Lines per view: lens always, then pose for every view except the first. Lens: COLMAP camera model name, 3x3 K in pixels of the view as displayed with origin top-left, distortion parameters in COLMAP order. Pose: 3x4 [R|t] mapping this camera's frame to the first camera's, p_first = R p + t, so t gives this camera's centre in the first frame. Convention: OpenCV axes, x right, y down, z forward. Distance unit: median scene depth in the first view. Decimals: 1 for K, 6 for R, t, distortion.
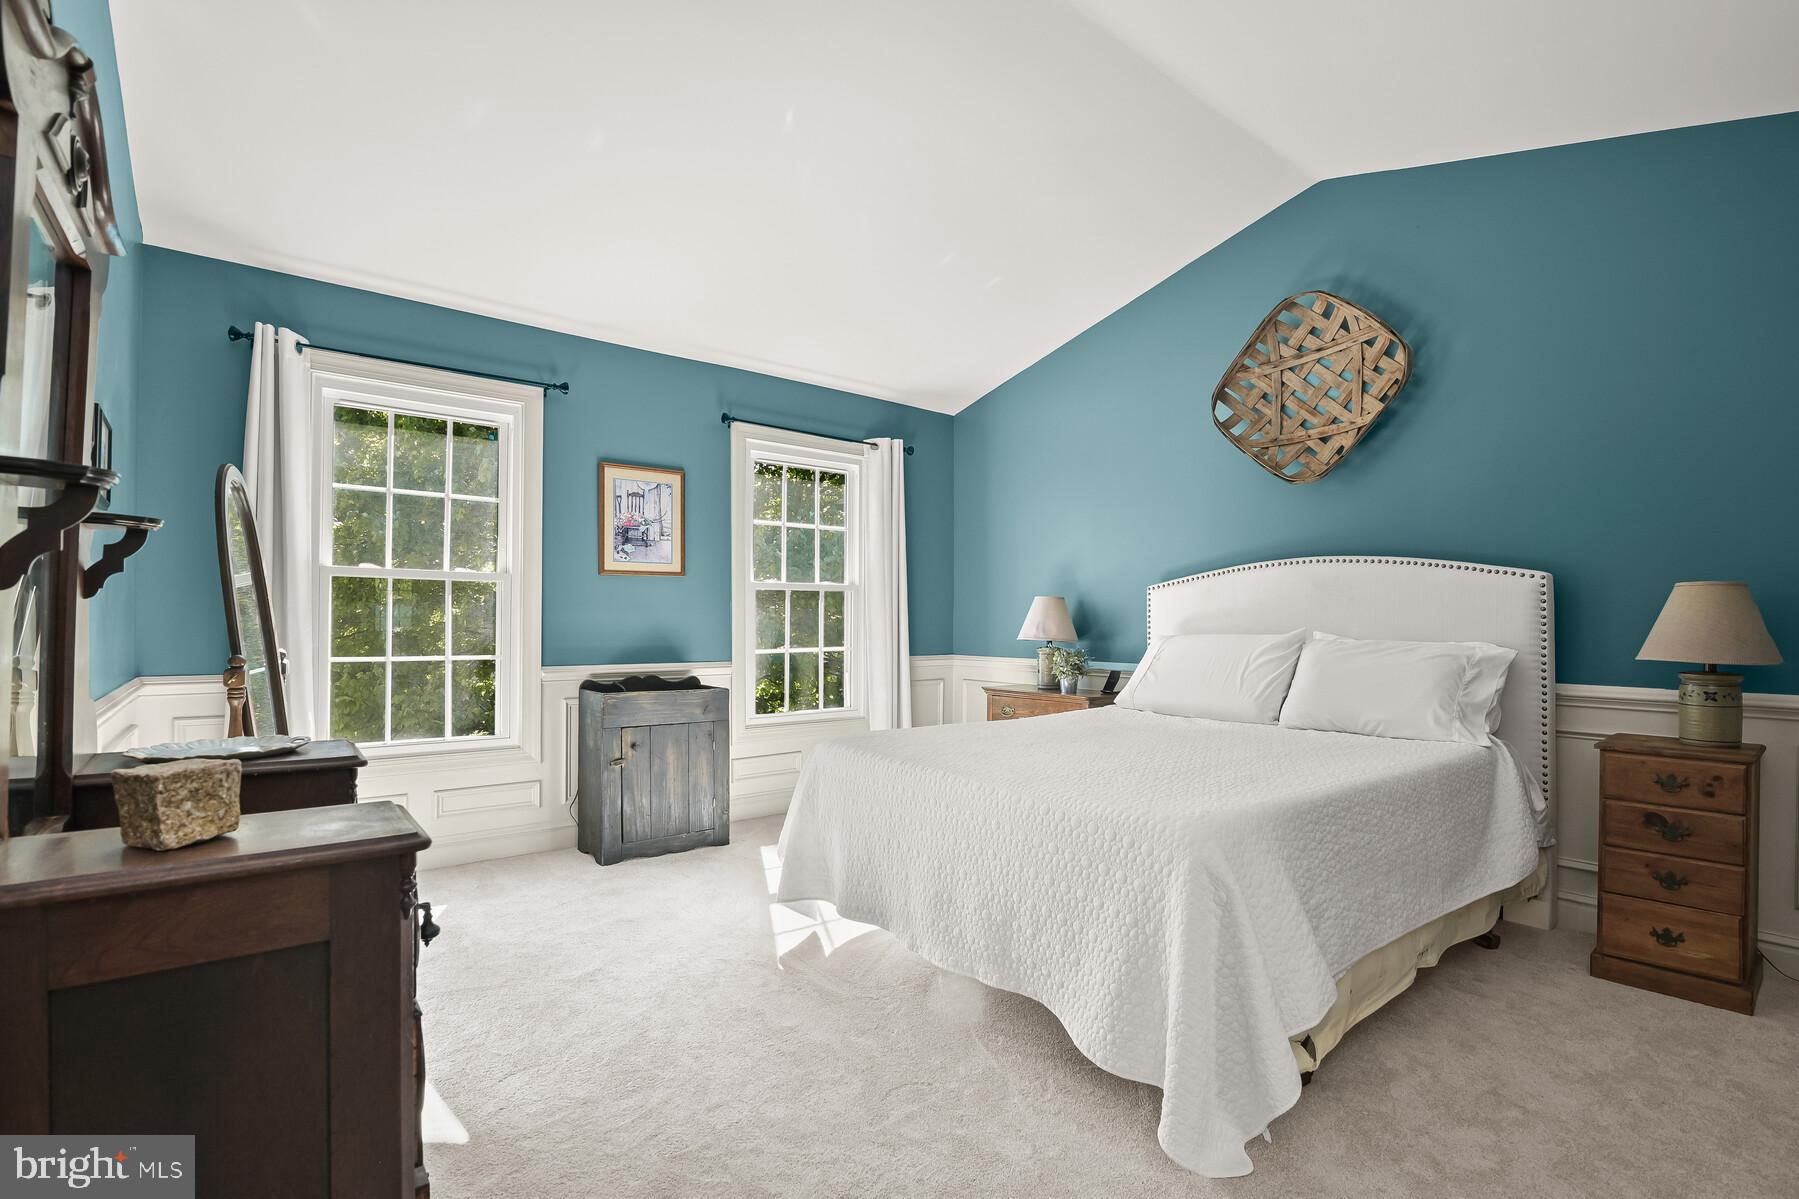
lens RADIAL K [[817.3, 0, 895.8], [0, 817.3, 609.3], [0, 0, 1]] dist [-0.000753, 0.000202]
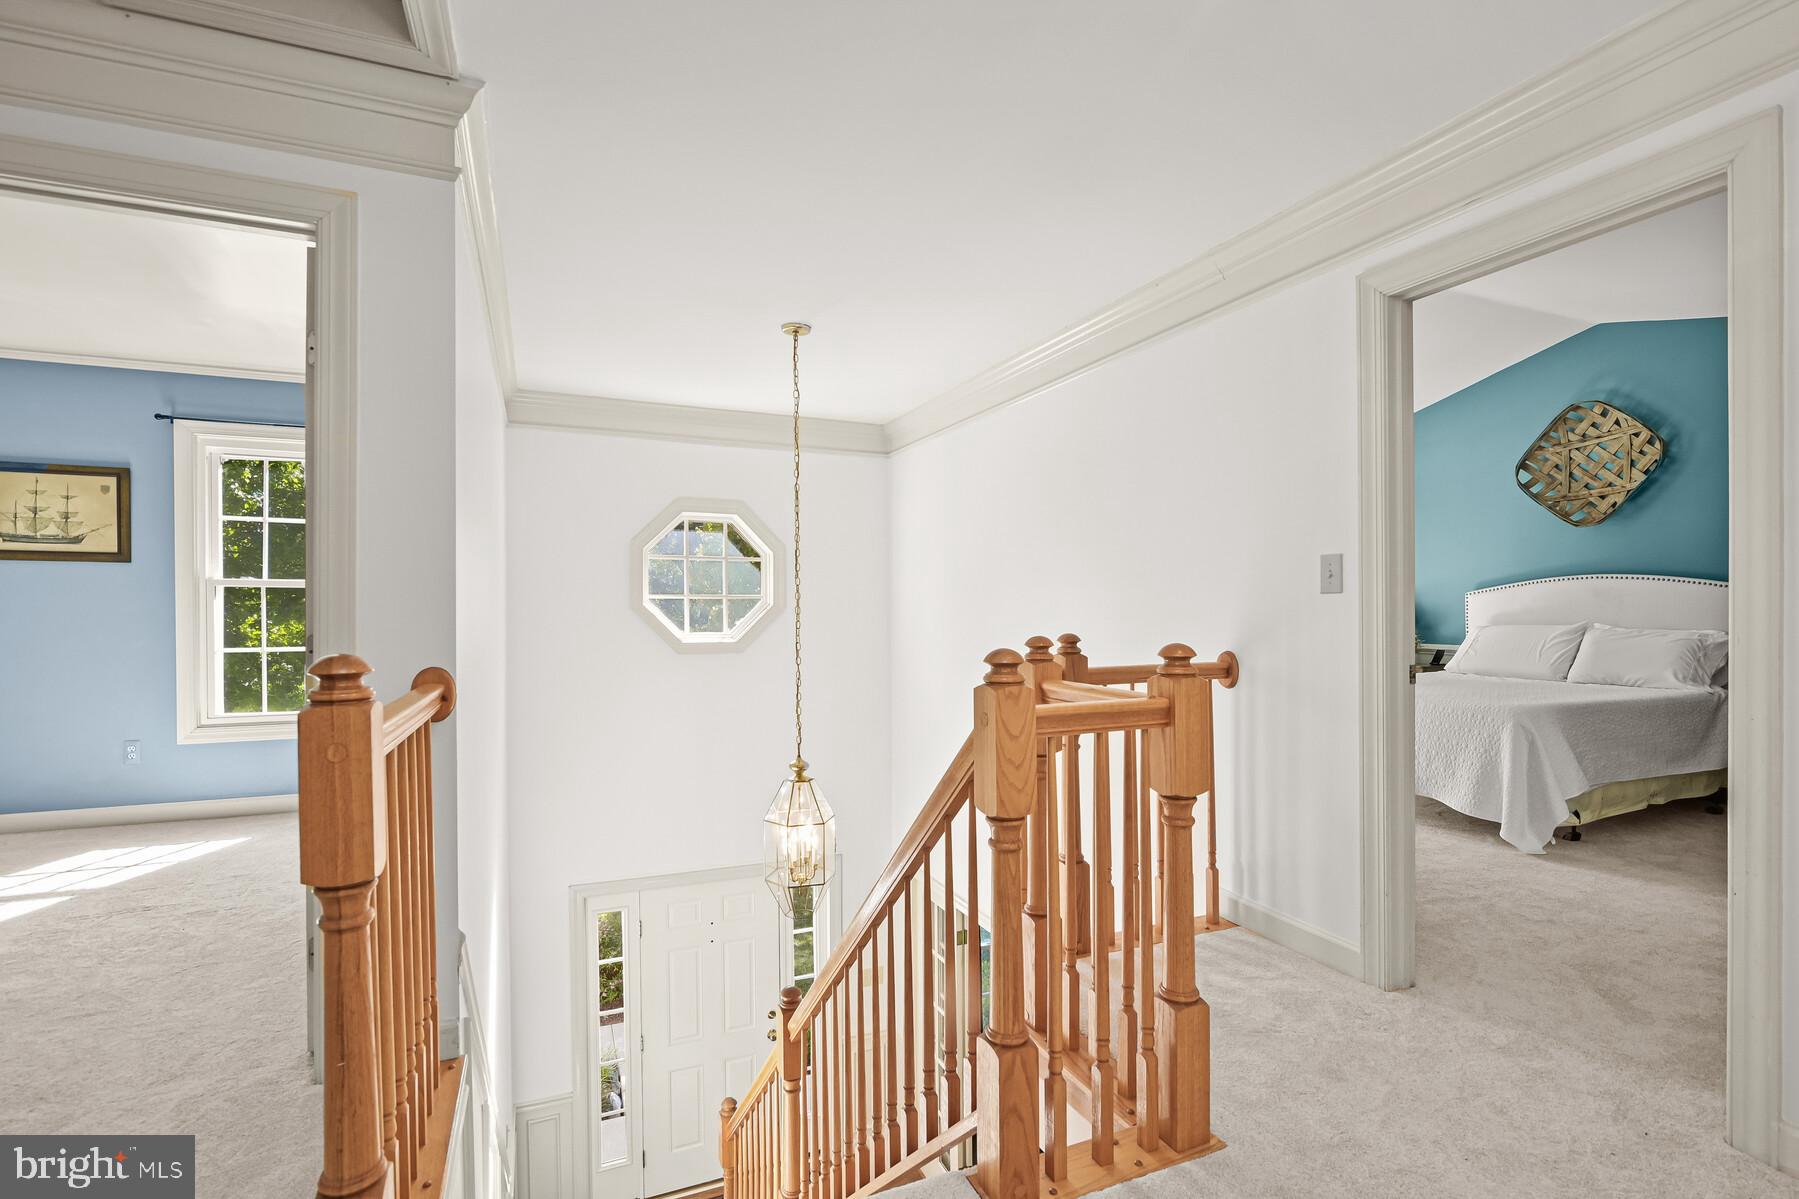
lens RADIAL K [[817.3, 0, 895.8], [0, 817.3, 609.3], [0, 0, 1]] dist [-0.000753, 0.000202]
pose [[0.963621, -0.012084, -0.267000, -0.328119], [0.014825, 0.999856, 0.008253, -0.029064], [0.266862, -0.011911, 0.963661, -0.790215]]
